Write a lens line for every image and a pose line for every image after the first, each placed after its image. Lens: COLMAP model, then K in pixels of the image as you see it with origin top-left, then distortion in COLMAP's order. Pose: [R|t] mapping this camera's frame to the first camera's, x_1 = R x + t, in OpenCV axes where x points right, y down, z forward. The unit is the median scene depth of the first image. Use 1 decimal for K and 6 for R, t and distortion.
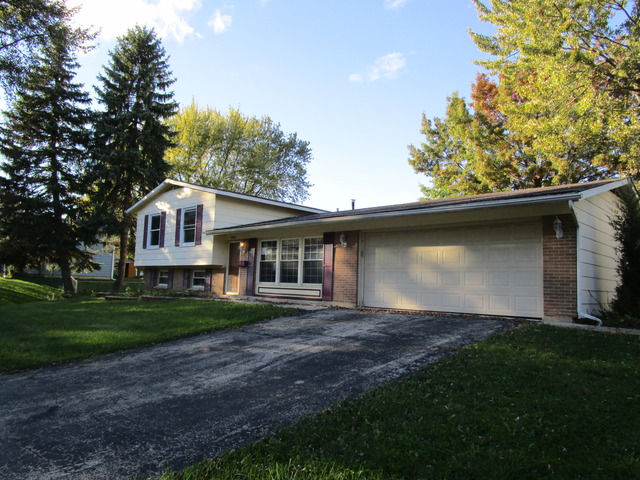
lens RADIAL K [[452.7, 0, 308.7], [0, 452.7, 250.1], [0, 0, 1]] dist [0.080876, 0.000574]
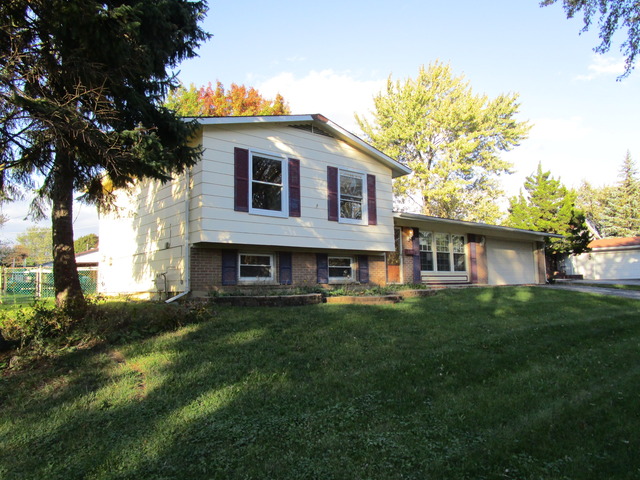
lens RADIAL K [[457.2, 0, 316.4], [0, 457.2, 242.1], [0, 0, 1]] dist [-0.023283, 0.001842]
pose [[0.073638, 0.049633, 0.996049, -1.137413], [-0.064992, 0.996877, -0.044870, 0.065630], [-0.995165, -0.061431, 0.076634, 1.129249]]
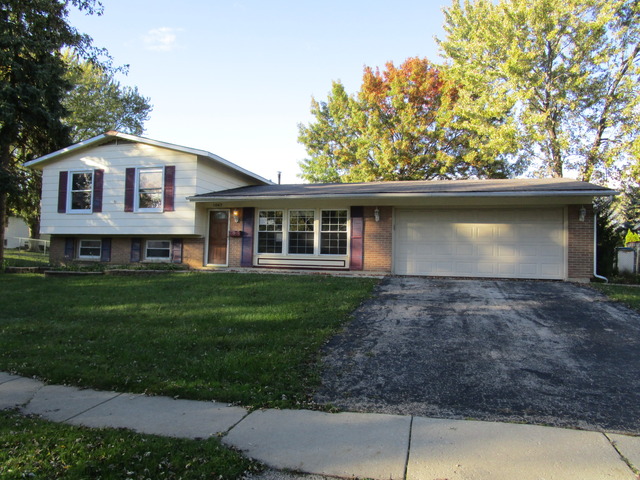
lens RADIAL K [[457.2, 0, 316.4], [0, 457.2, 242.1], [0, 0, 1]] dist [-0.023283, 0.001842]
pose [[0.871045, 0.006999, 0.491154, -0.466566], [-0.030091, 0.998781, 0.039133, 0.005179], [-0.490281, -0.048866, 0.870194, 0.090304]]
